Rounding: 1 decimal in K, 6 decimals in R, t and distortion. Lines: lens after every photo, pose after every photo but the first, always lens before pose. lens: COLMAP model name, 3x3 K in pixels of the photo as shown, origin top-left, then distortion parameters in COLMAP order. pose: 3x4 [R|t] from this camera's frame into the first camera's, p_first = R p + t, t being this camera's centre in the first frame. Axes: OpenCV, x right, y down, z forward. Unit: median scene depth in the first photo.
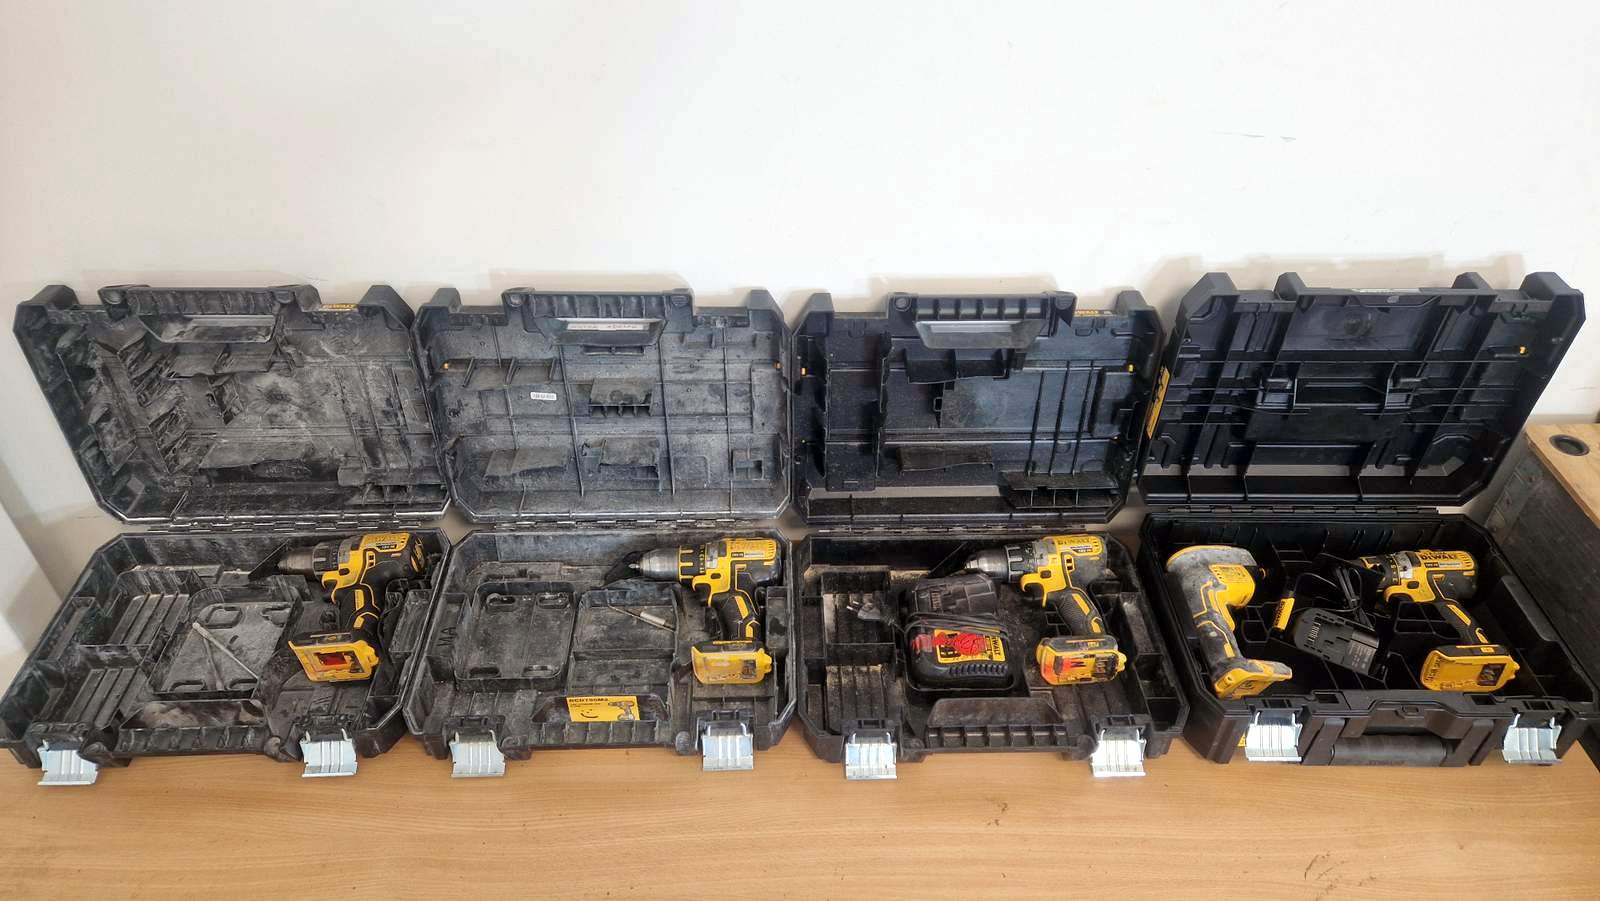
lens RADIAL K [[1078.9, 0, 800.0], [0, 1078.9, 450.5], [0, 0, 1]] dist [0.029337, 0.000838]
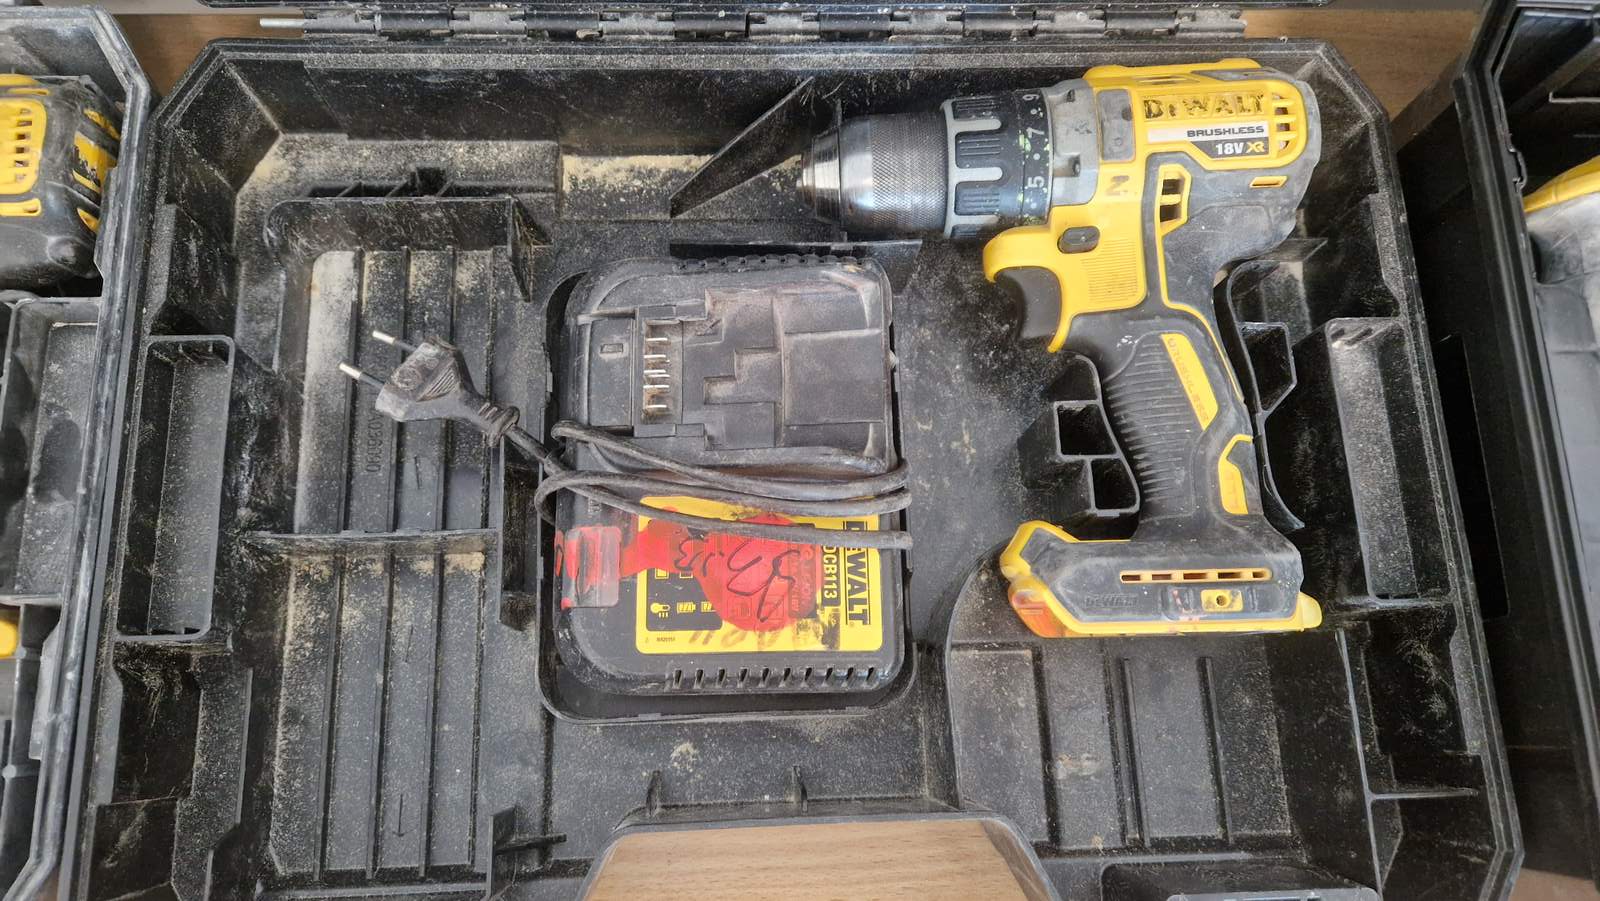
lens RADIAL K [[1078.9, 0, 800.0], [0, 1078.9, 450.5], [0, 0, 1]] dist [0.029337, 0.000838]
pose [[0.999268, 0.000290, 0.038245, 0.145834], [-0.023208, 0.799437, 0.600302, -0.005870], [-0.030401, -0.600750, 0.798859, 0.748678]]
